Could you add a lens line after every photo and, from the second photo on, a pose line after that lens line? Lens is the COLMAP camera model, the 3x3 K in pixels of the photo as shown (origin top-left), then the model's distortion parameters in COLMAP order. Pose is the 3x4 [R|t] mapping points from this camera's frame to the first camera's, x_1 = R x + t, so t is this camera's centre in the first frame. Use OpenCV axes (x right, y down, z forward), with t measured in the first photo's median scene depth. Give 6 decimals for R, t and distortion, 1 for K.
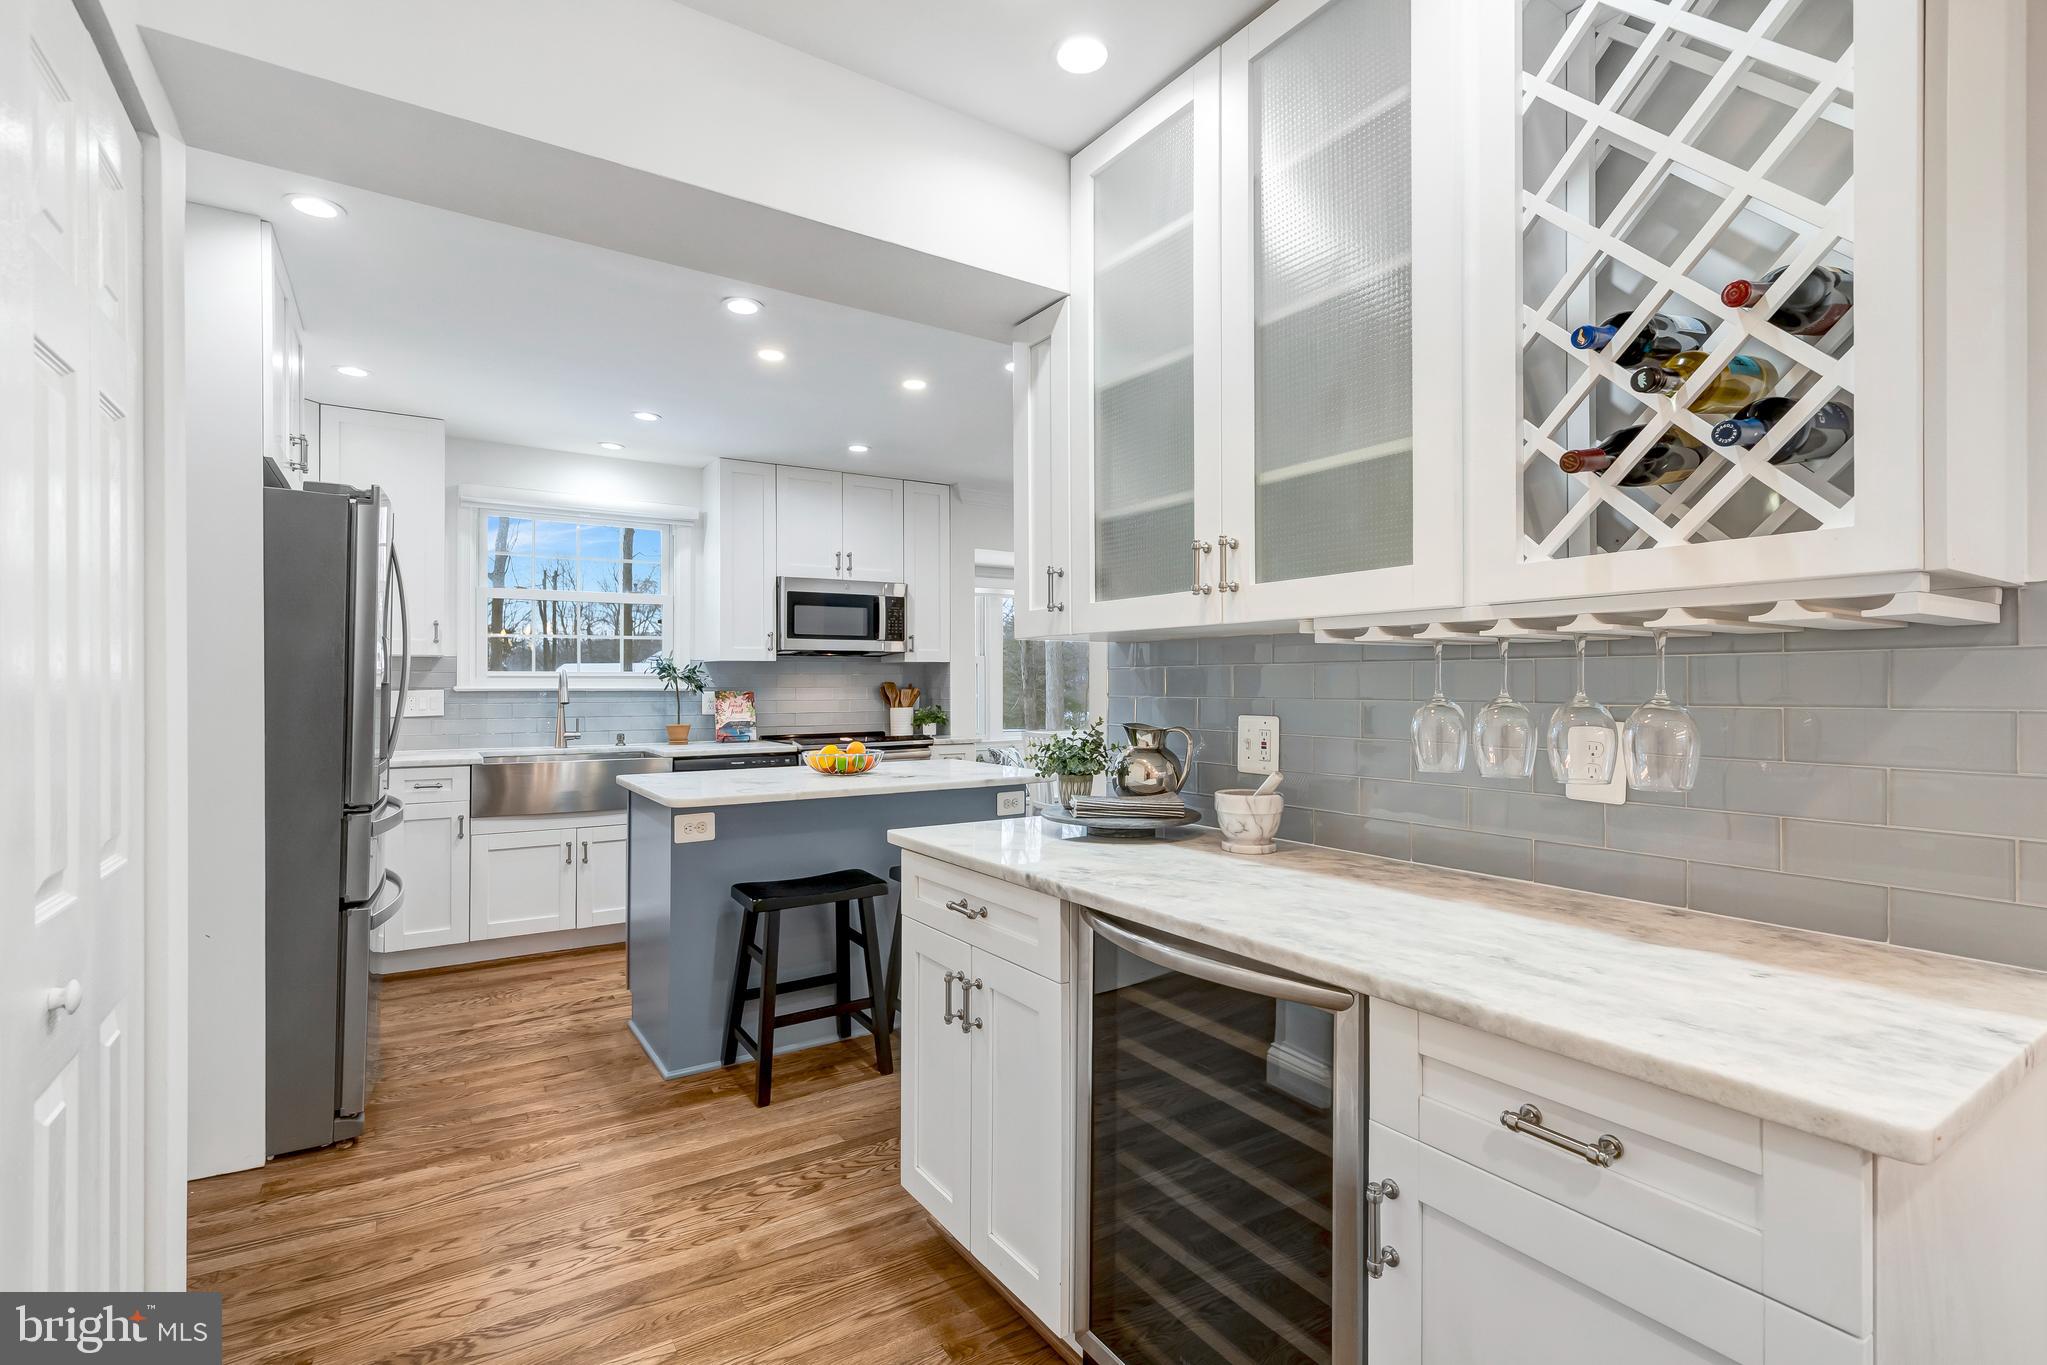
lens RADIAL K [[942.8, 0, 1020.3], [0, 942.8, 675.8], [0, 0, 1]] dist [-0.005981, 0.001800]
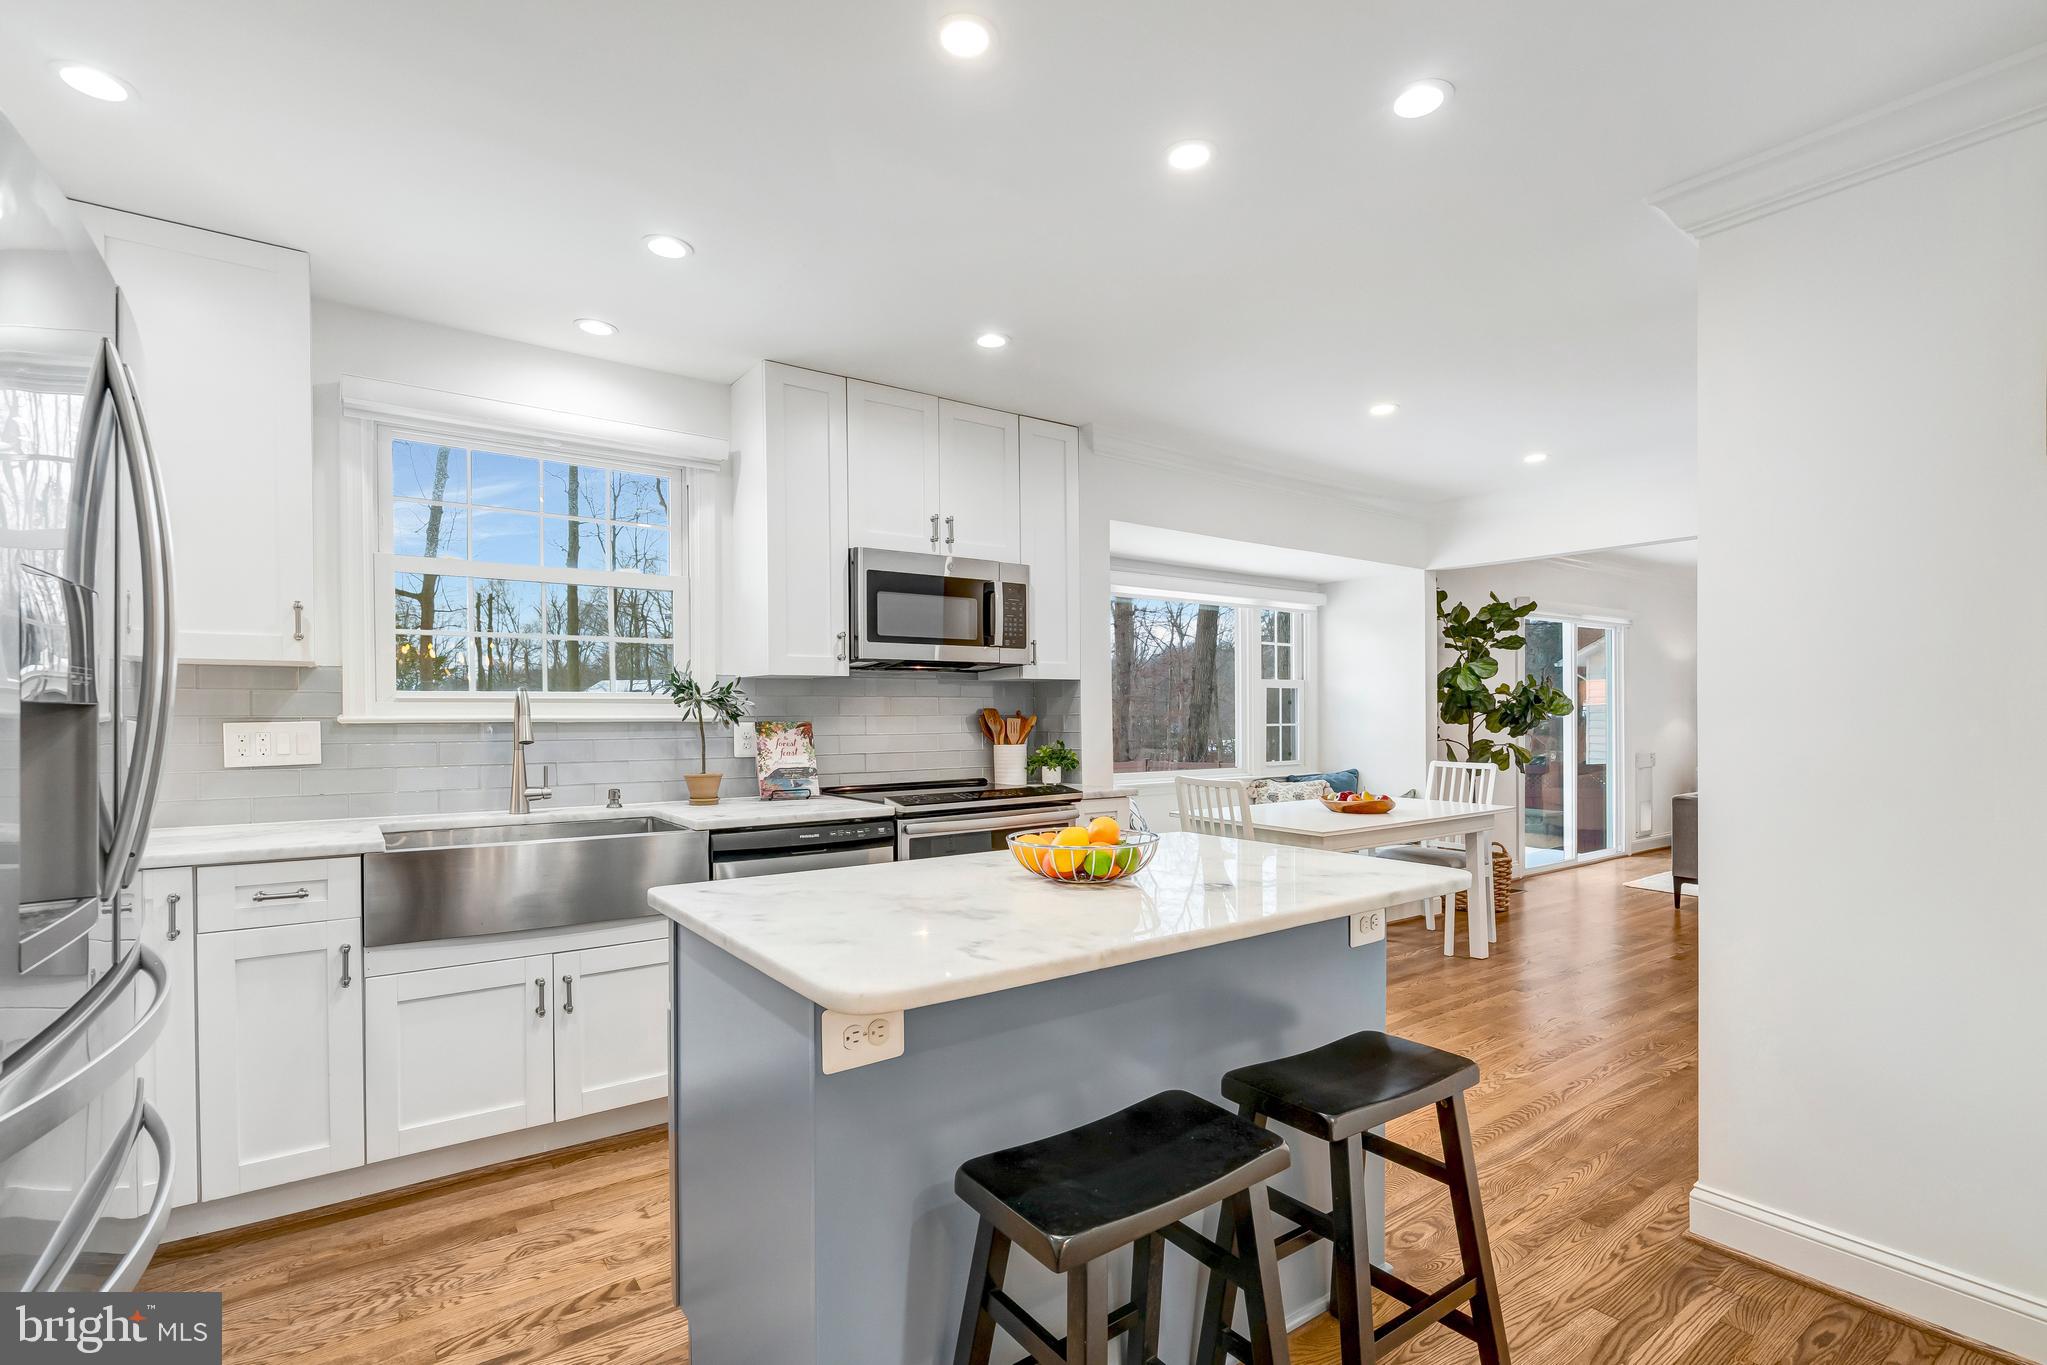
lens RADIAL K [[942.8, 0, 1017.5], [0, 942.8, 728.3], [0, 0, 1]] dist [-0.005981, 0.001800]
pose [[0.998672, -0.003220, 0.051416, -0.181220], [0.001983, 0.999708, 0.024086, 0.005402], [-0.051479, -0.023952, 0.998387, 0.344167]]
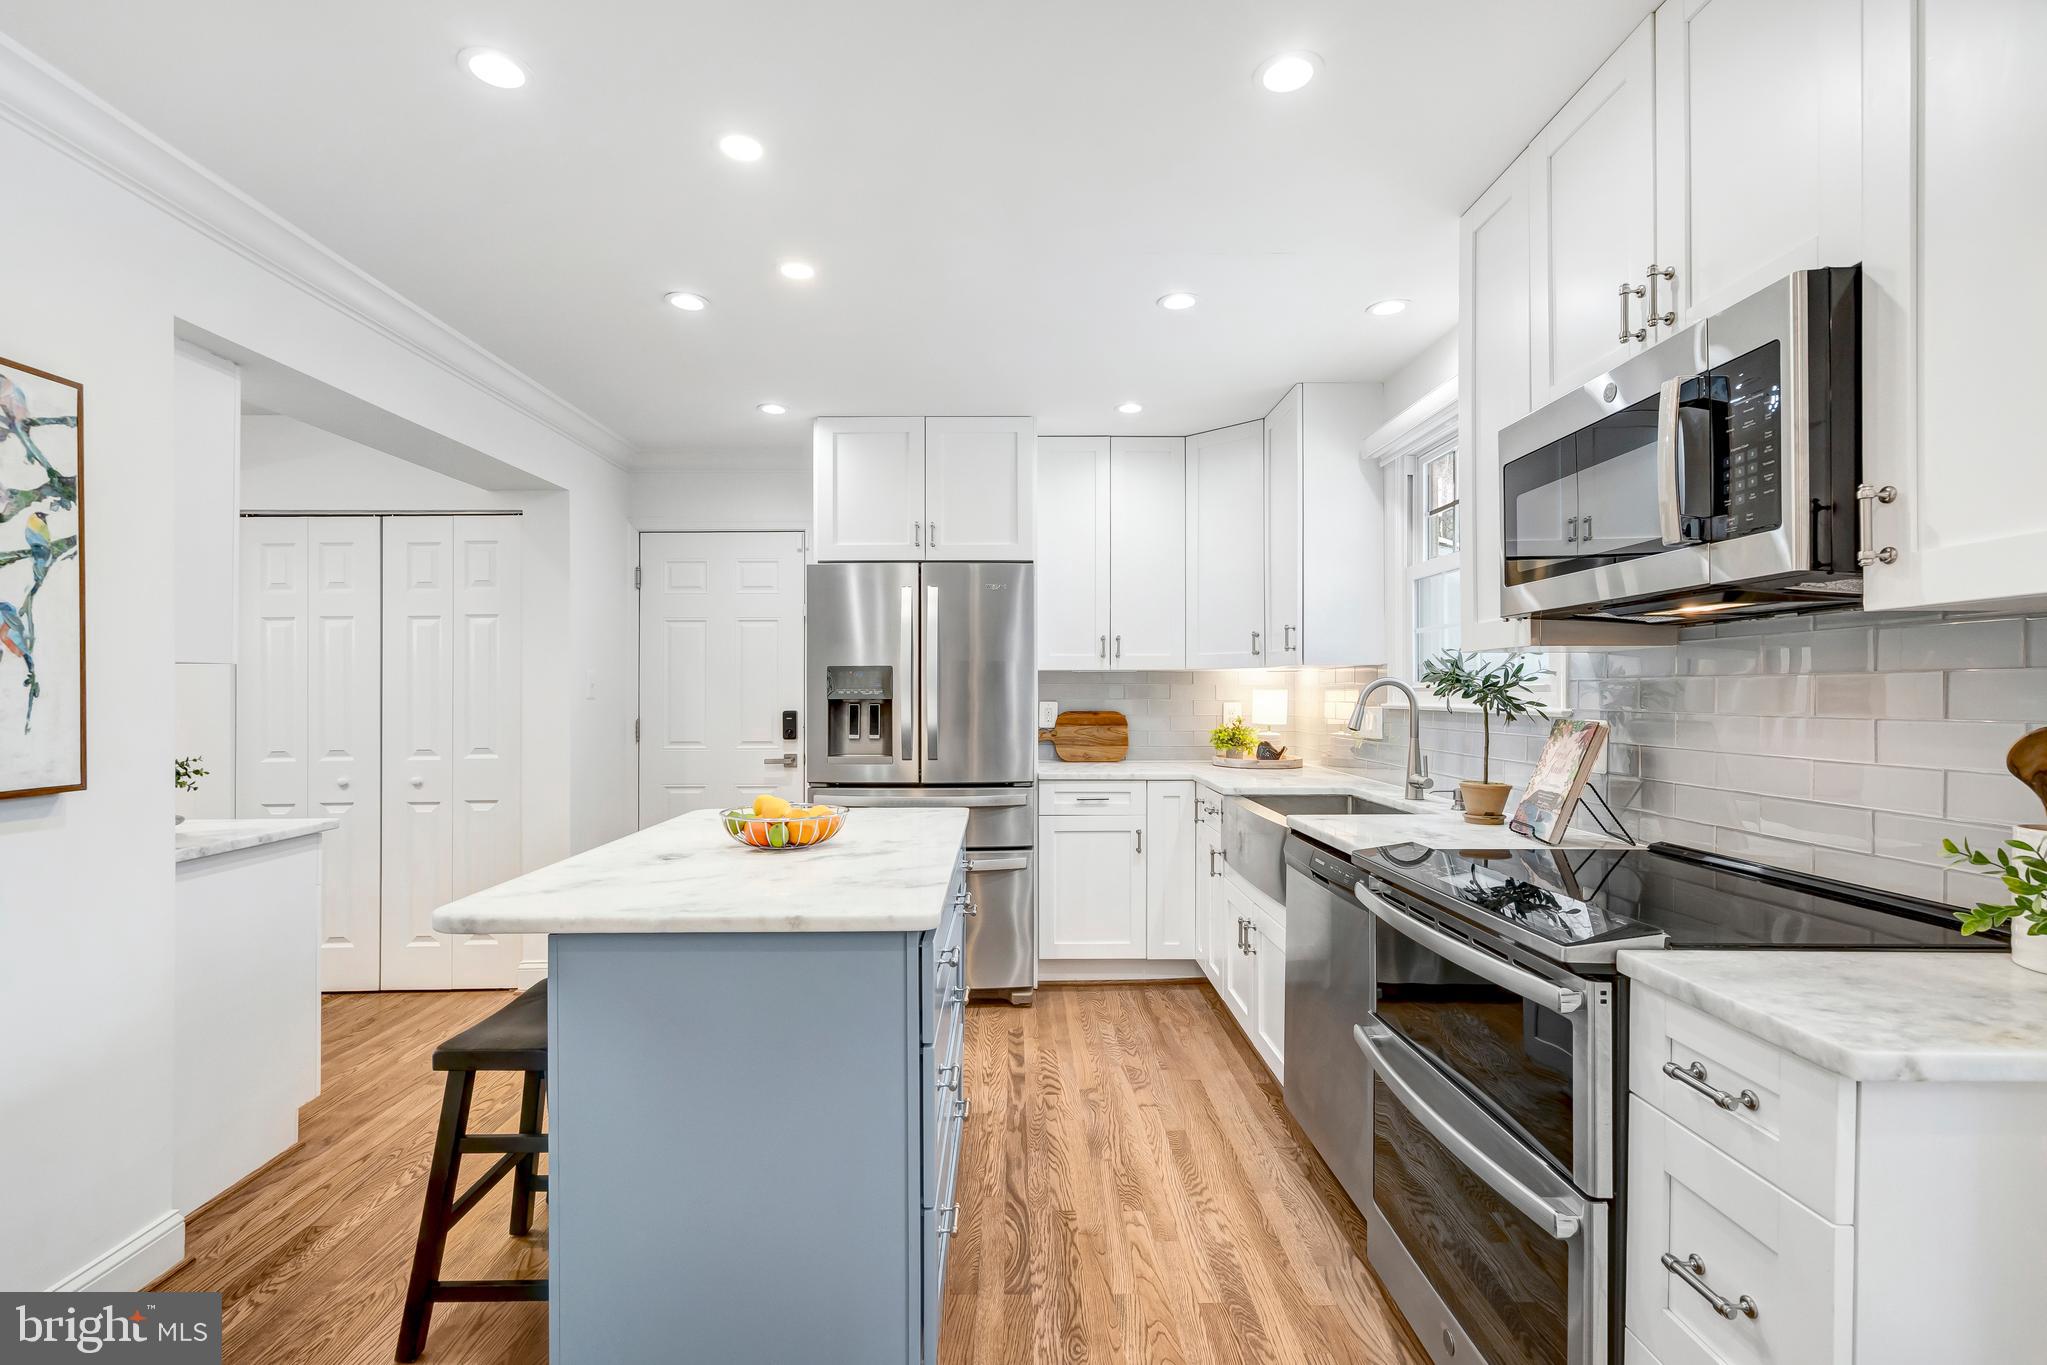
lens RADIAL K [[942.8, 0, 1015.8], [0, 942.8, 696.0], [0, 0, 1]] dist [-0.005981, 0.001800]
pose [[-0.539725, 0.005904, -0.841821, 0.194303], [0.011402, 0.999935, -0.000298, 0.003325], [0.841764, -0.009759, -0.539757, 1.072713]]
